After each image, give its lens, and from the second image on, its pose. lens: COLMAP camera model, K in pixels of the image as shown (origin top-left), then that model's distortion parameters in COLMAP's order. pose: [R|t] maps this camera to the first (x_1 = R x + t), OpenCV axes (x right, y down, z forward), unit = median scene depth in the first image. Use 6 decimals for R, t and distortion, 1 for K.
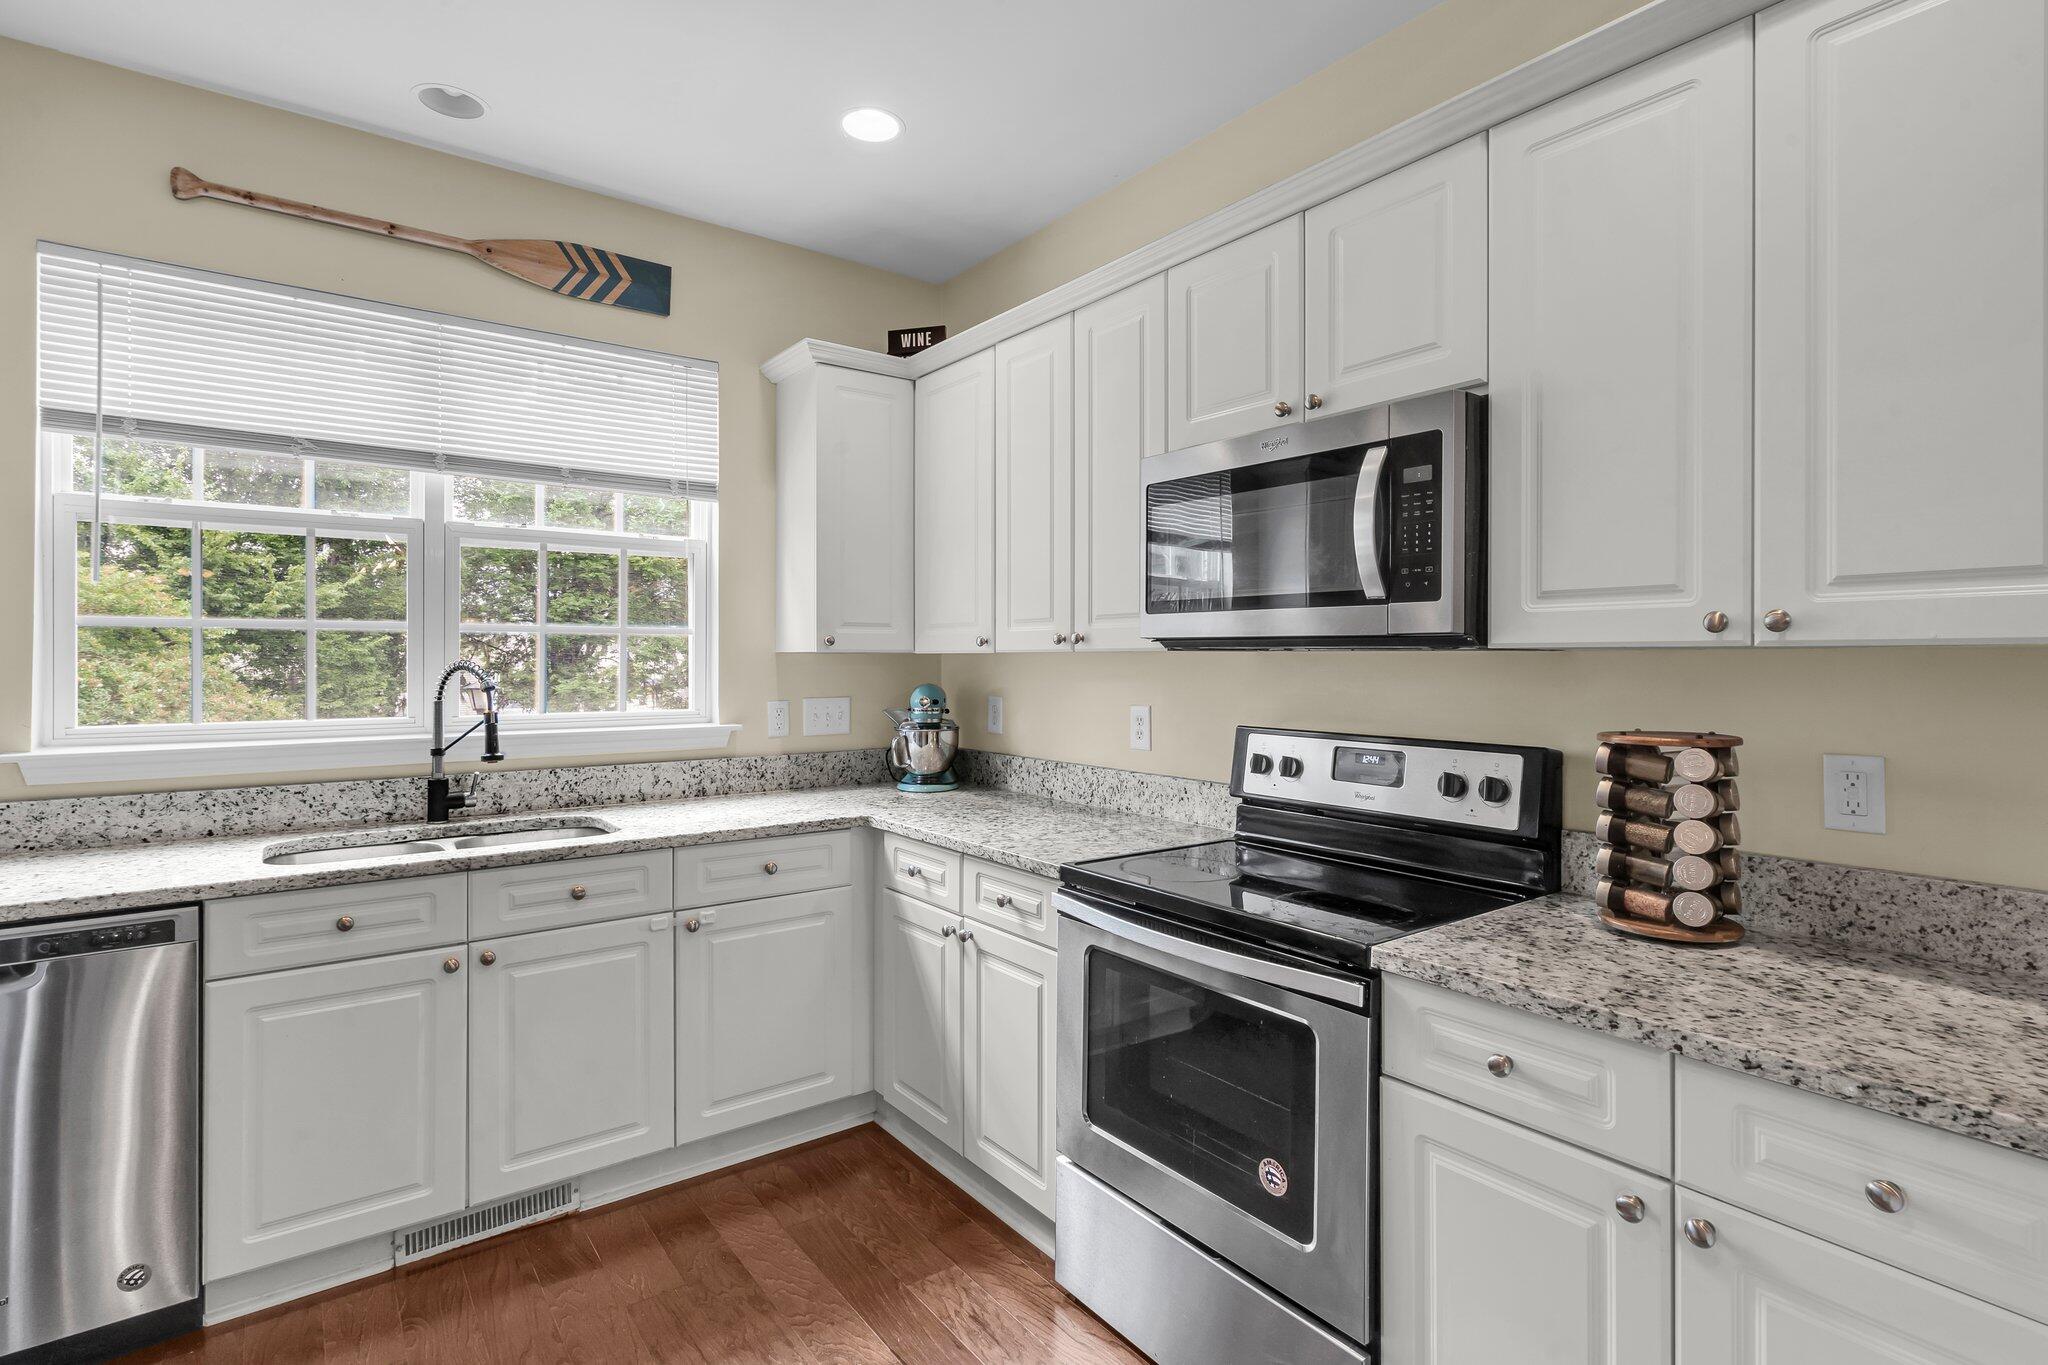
lens RADIAL K [[1000.4, 0, 1038.8], [0, 1000.4, 662.5], [0, 0, 1]] dist [-0.001376, 0.000059]
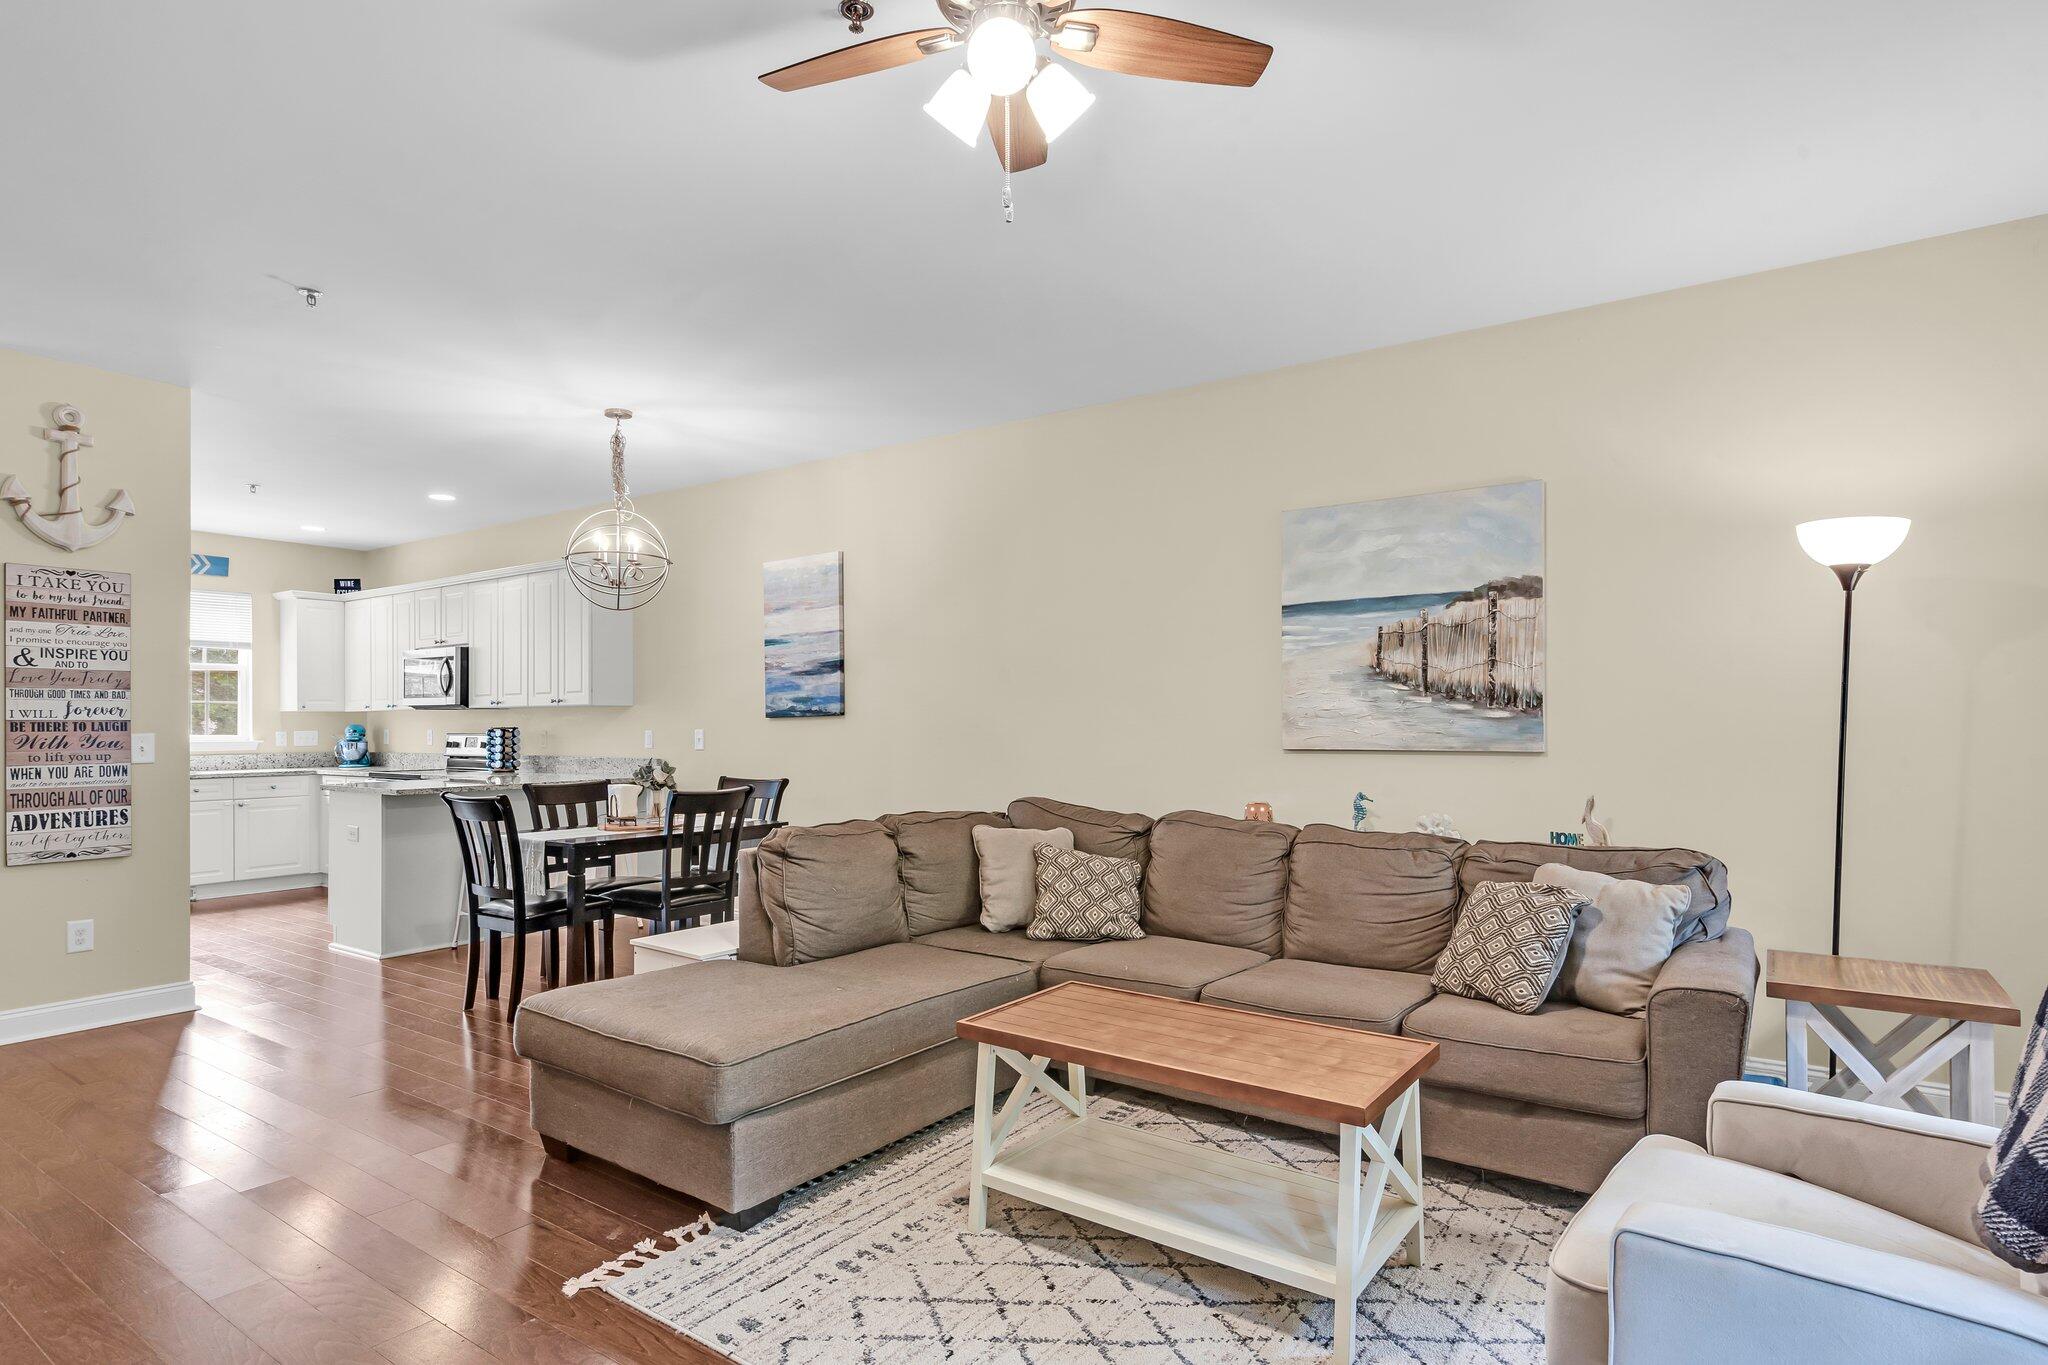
lens RADIAL K [[1072.6, 0, 1023.1], [0, 1072.6, 716.4], [0, 0, 1]] dist [0.002933, 0.000783]
pose [[0.952545, -0.005007, 0.304358, 0.744998], [0.008557, 0.999910, -0.010332, 0.050275], [-0.304279, 0.012446, 0.952502, -2.291242]]
